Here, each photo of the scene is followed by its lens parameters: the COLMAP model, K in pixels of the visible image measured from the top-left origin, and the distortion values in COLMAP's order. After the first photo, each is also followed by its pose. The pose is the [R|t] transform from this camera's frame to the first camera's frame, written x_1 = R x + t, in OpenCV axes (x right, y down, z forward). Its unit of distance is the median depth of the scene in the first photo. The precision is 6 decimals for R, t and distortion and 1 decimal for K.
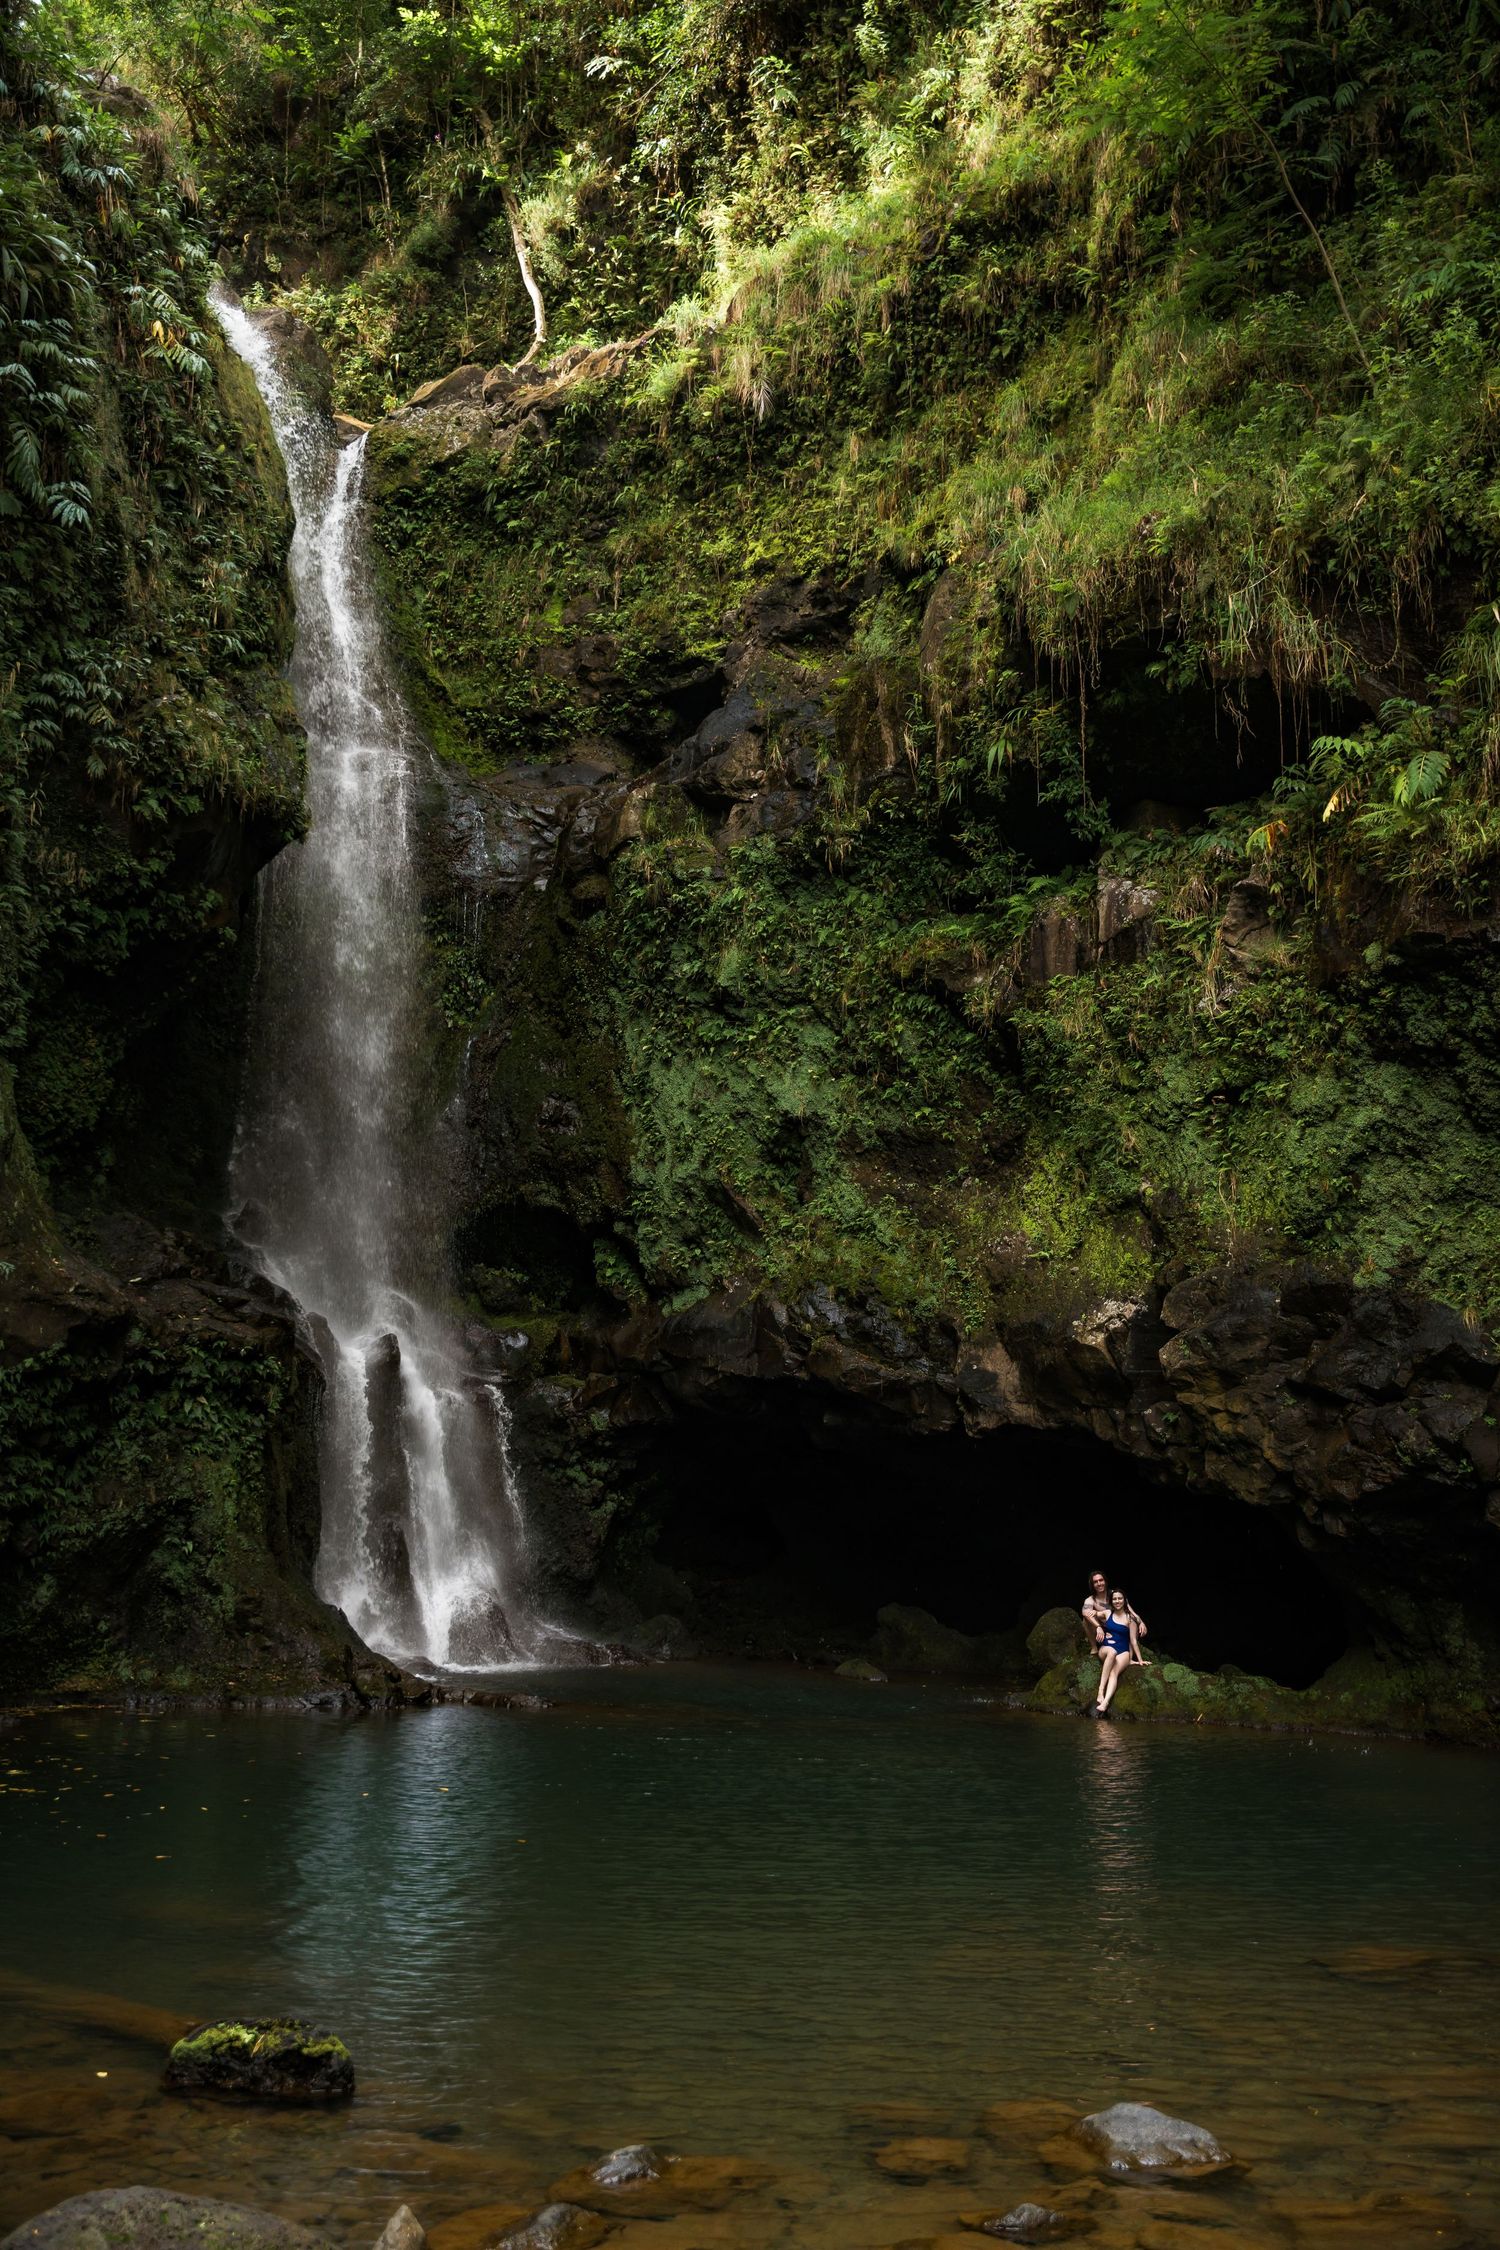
lens RADIAL K [[1971.8, 0, 759.2], [0, 1971.8, 1134.2], [0, 0, 1]] dist [-0.004716, 0.002830]
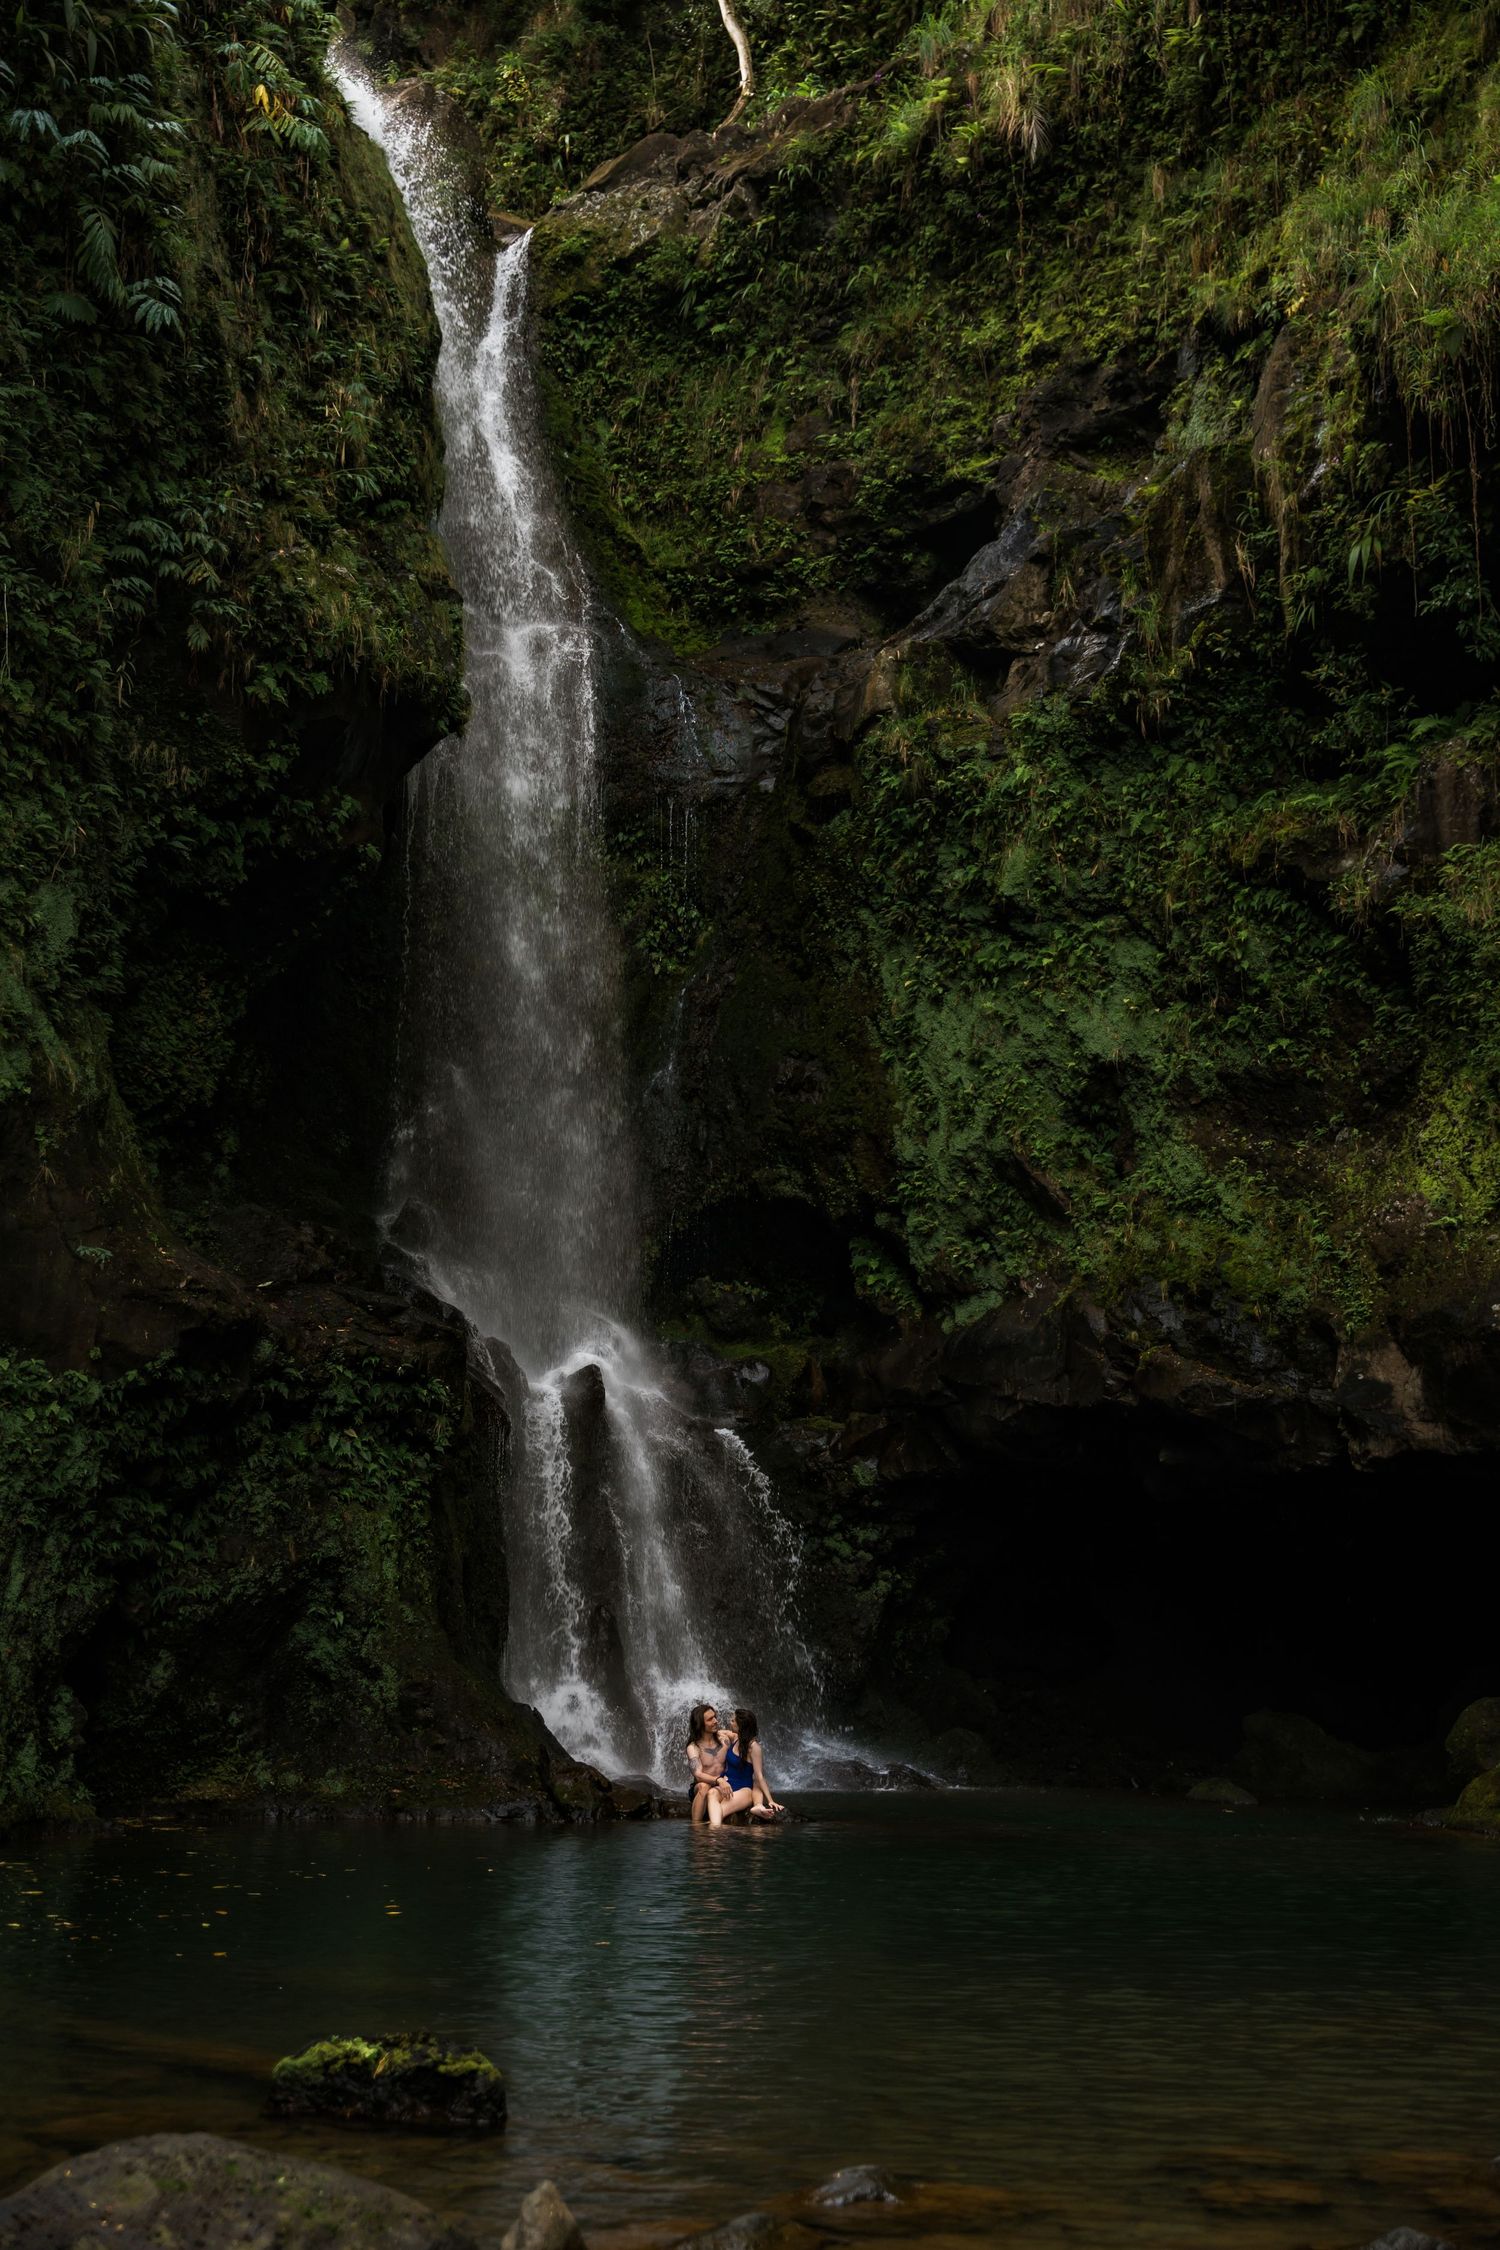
lens RADIAL K [[2570.1, 0, 747.0], [0, 2570.1, 1125.9], [0, 0, 1]] dist [0.007156, 0.000000]
pose [[0.991116, -0.034526, -0.128444, 0.006765], [0.032233, 0.999282, -0.019894, 0.030863], [0.129038, 0.015577, 0.991517, 0.005354]]
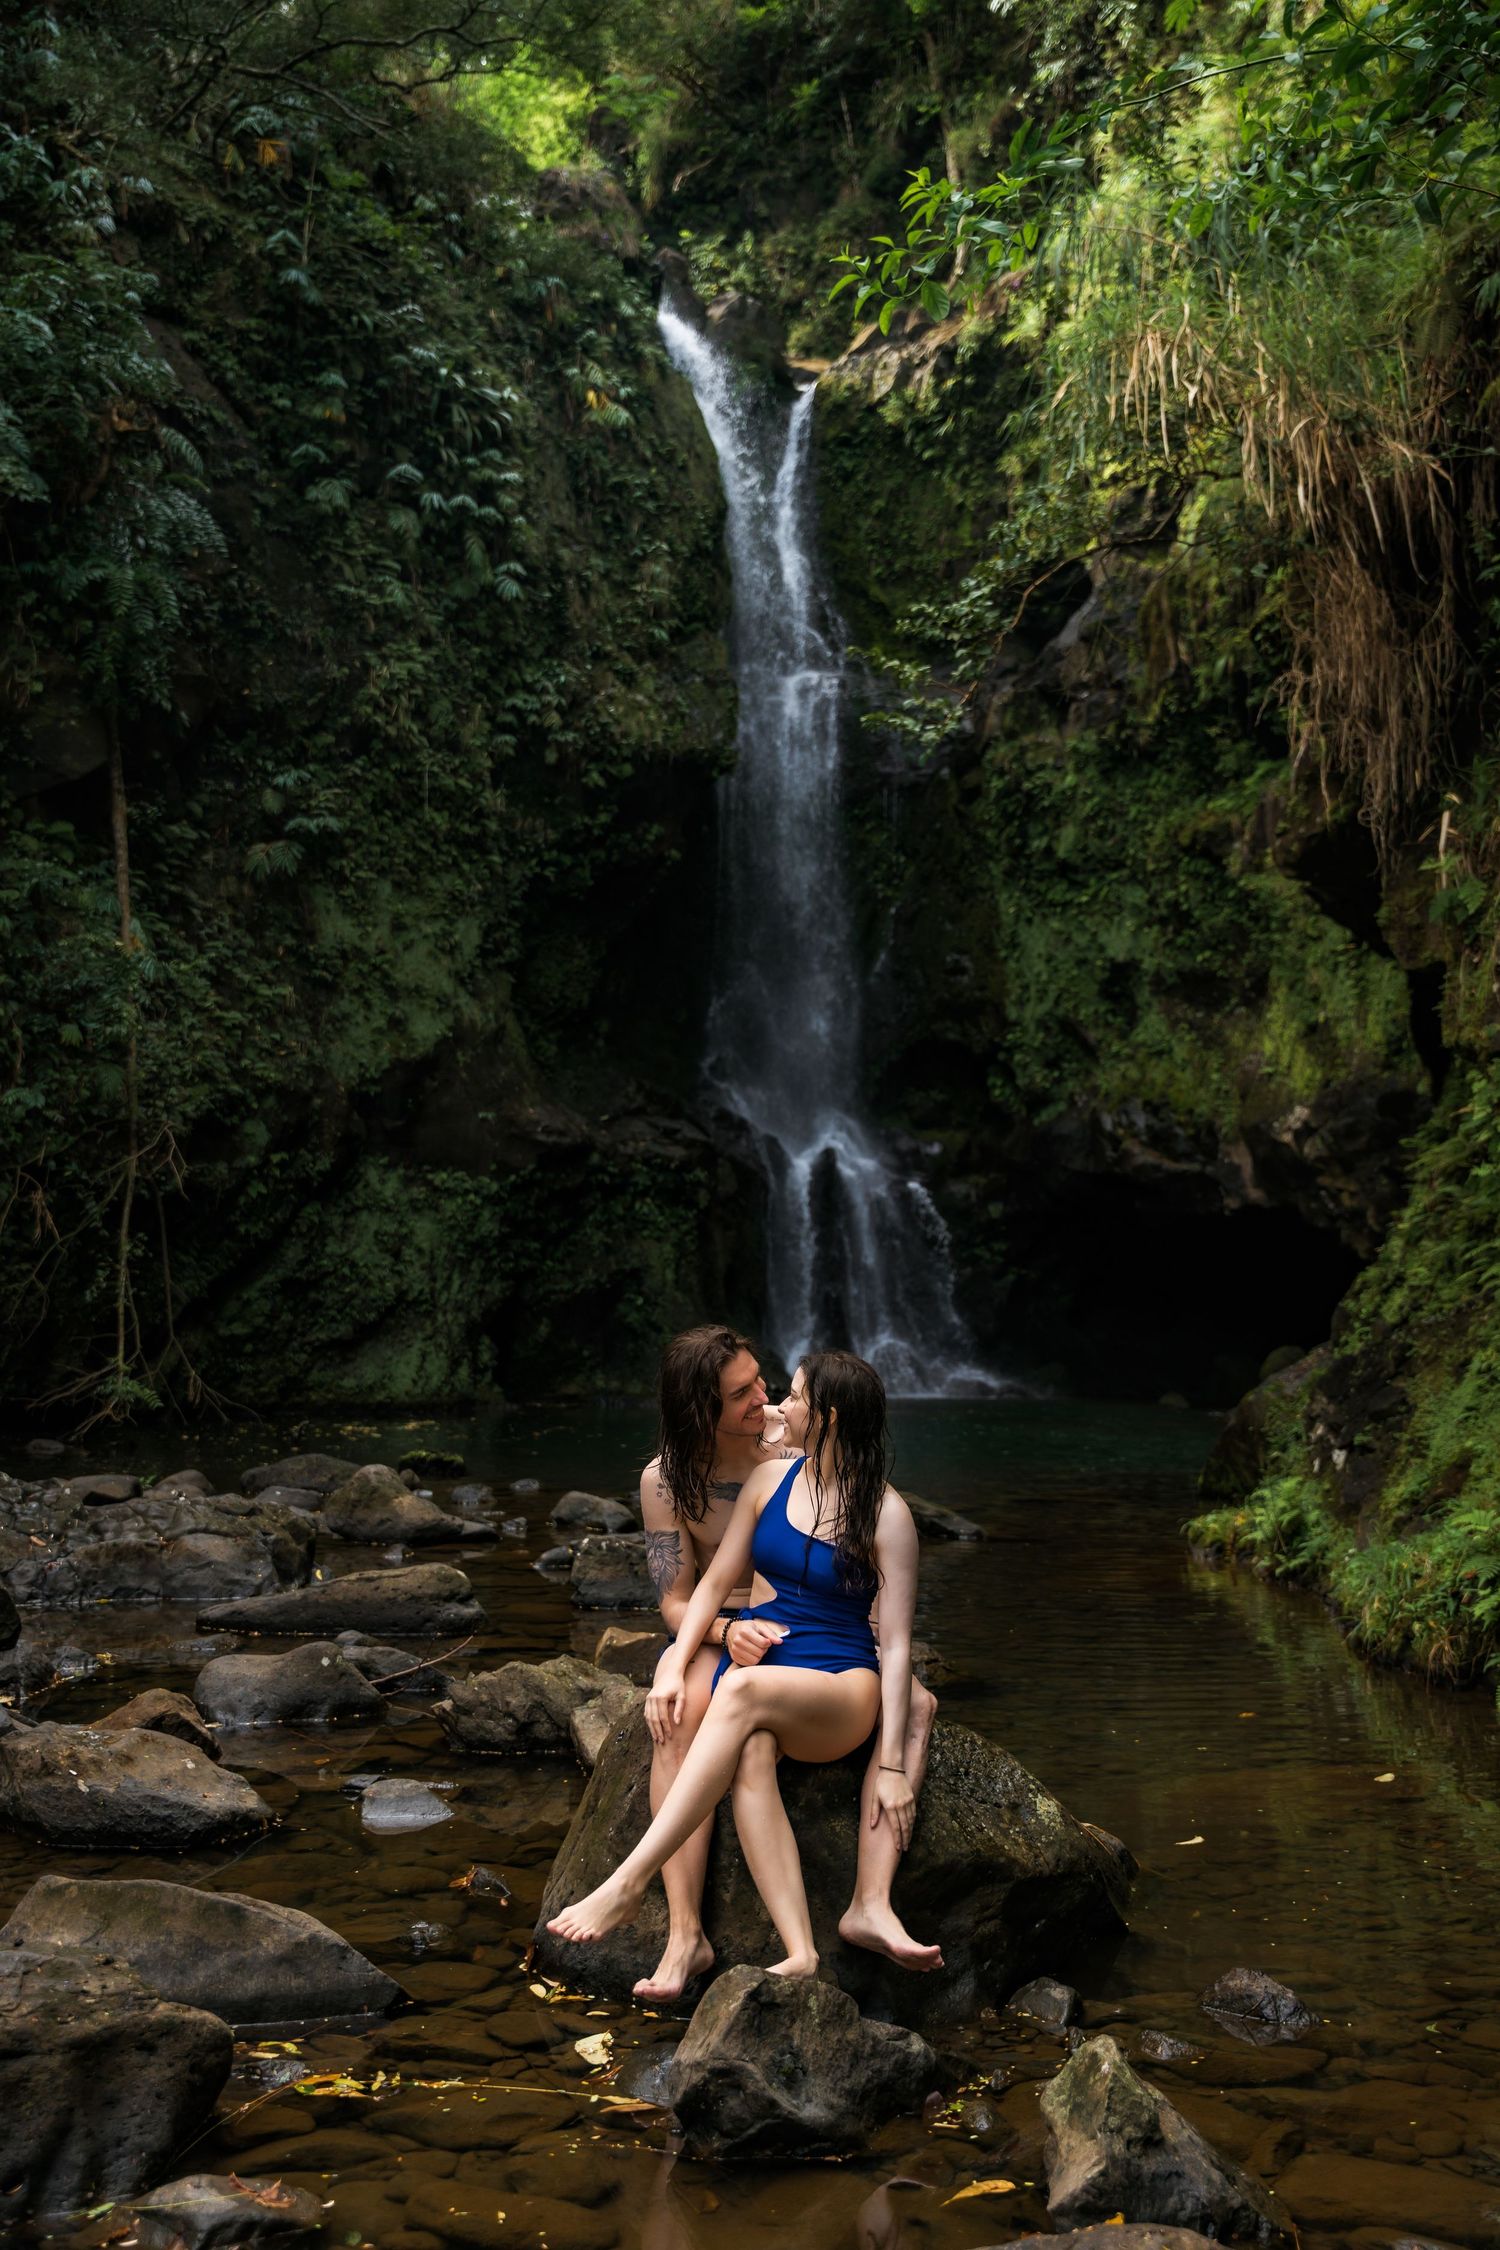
lens RADIAL K [[2114.4, 0, 764.1], [0, 2114.4, 1123.3], [0, 0, 1]] dist [0.003844, 0.000000]
pose [[0.936466, -0.036197, -0.348886, 0.267162], [0.069760, 0.994011, 0.084116, -0.035127], [0.343752, -0.103110, 0.933383, -0.317550]]
